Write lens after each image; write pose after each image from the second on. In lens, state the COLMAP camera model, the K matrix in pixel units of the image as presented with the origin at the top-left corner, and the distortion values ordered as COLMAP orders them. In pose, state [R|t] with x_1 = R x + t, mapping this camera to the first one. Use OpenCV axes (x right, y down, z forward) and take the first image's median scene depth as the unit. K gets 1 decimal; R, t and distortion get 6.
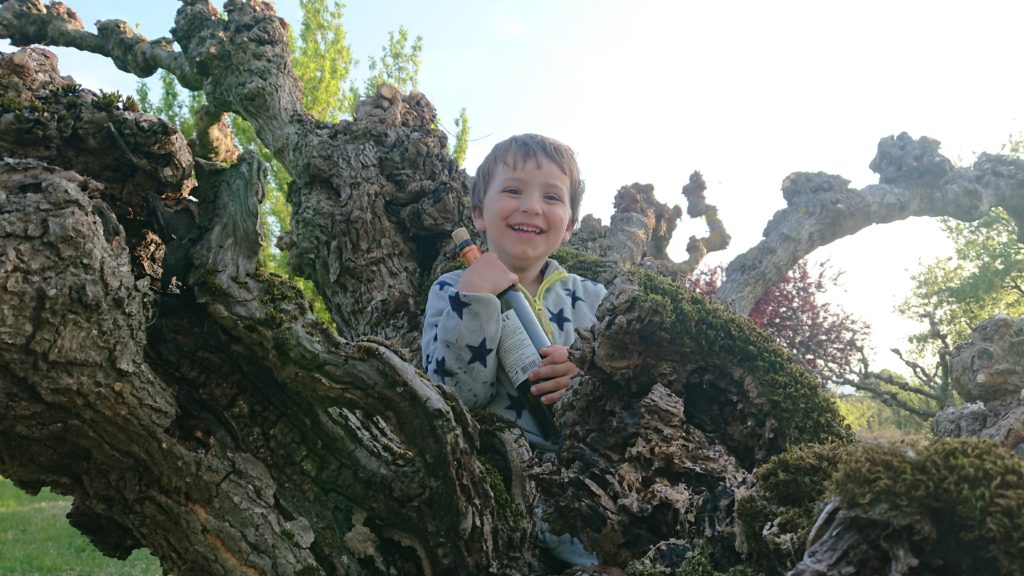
lens RADIAL K [[723.1, 0, 514.0], [0, 723.1, 294.8], [0, 0, 1]] dist [-0.002638, 0.006726]
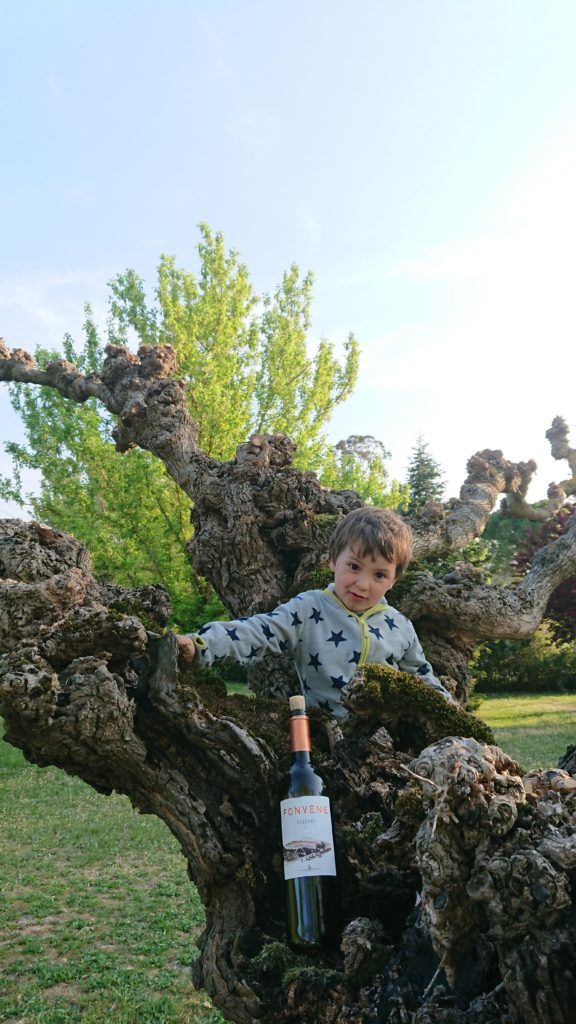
lens RADIAL K [[722.8, 0, 278.8], [0, 722.8, 508.0], [0, 0, 1]] dist [-0.003889, 0.009676]
pose [[0.980720, -0.042013, -0.190850, 0.321104], [0.045156, 0.998906, 0.012148, -0.475226], [0.190131, -0.020532, 0.981544, -0.889356]]
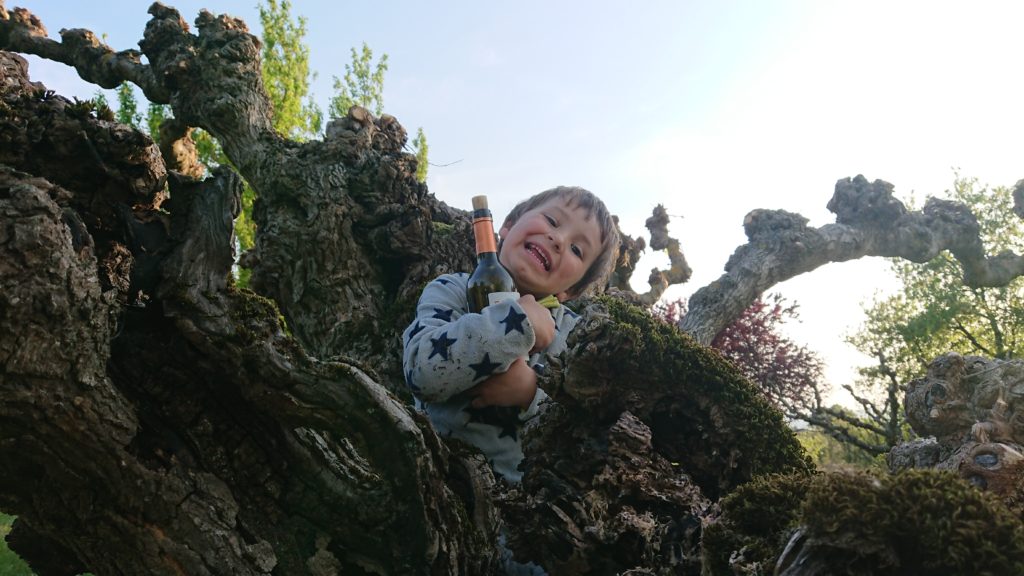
lens RADIAL K [[722.8, 0, 516.9], [0, 722.8, 292.0], [0, 0, 1]] dist [-0.003889, 0.009676]
pose [[0.997943, 0.031538, 0.055812, -0.014111], [-0.029205, 0.998685, -0.042130, 0.003581], [-0.057068, 0.040413, 0.997552, -0.002821]]
